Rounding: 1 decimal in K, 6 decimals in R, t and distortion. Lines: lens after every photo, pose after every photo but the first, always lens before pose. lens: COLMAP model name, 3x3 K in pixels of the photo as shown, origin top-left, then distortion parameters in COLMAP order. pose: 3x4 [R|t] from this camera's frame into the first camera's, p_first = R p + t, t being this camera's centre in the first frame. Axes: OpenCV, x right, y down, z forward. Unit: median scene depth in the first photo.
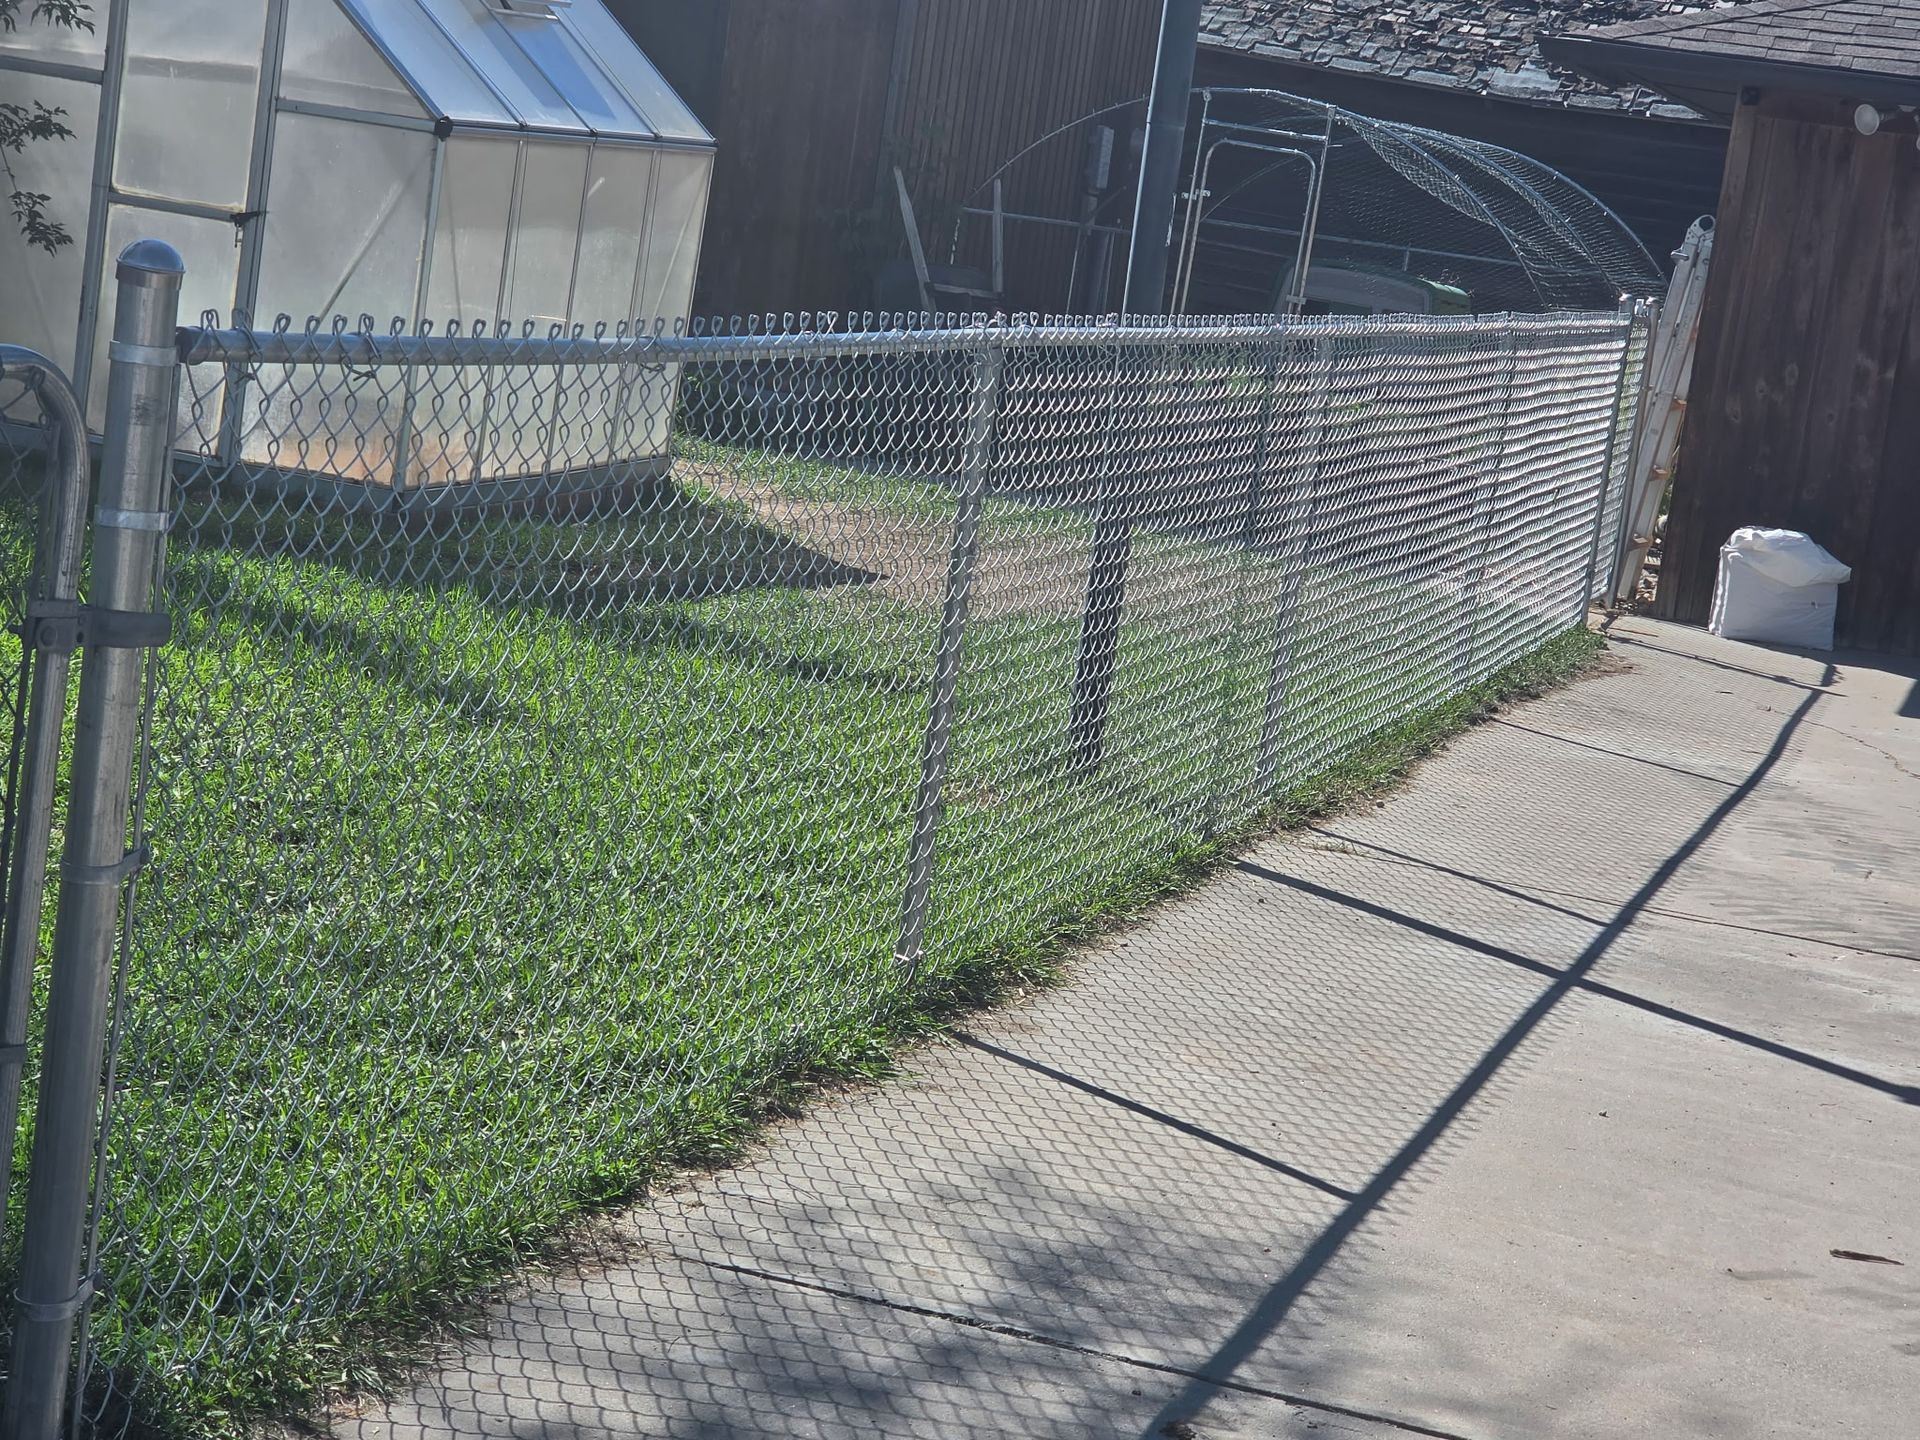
lens RADIAL K [[3833.8, 0, 960.0], [0, 3833.8, 720.0], [0, 0, 1]] dist [-0.036329, 0.592457]
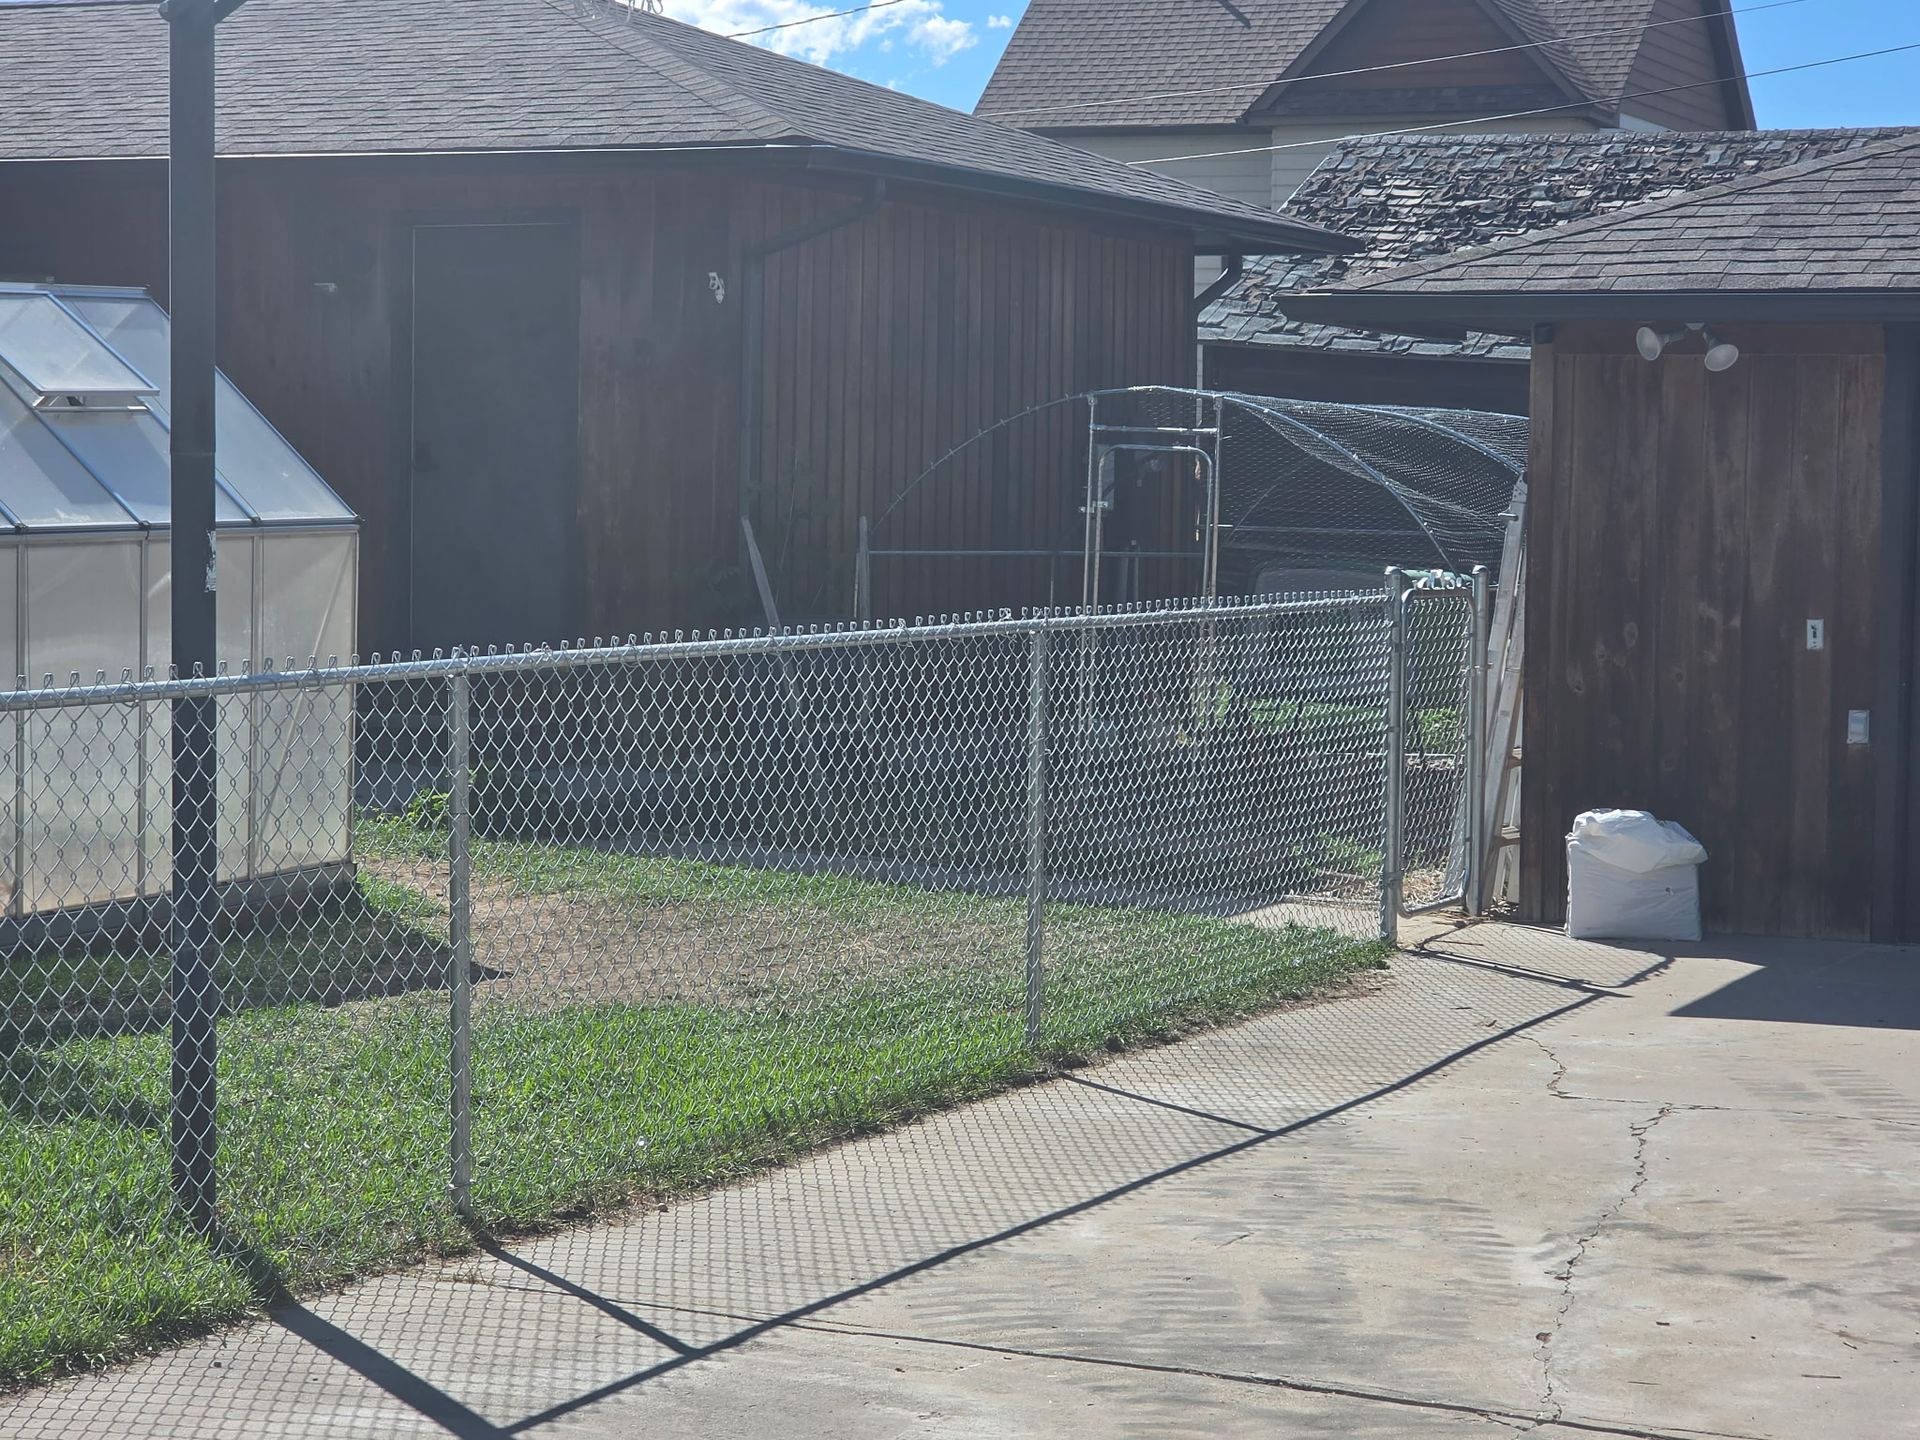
lens RADIAL K [[3833.8, 0, 960.0], [0, 3833.8, 720.0], [0, 0, 1]] dist [-0.036329, 0.592457]
pose [[0.983923, -0.107927, -0.142292, 0.190562], [0.094425, 0.990650, -0.098467, 0.002384], [0.151589, 0.083448, 0.984915, 0.104479]]
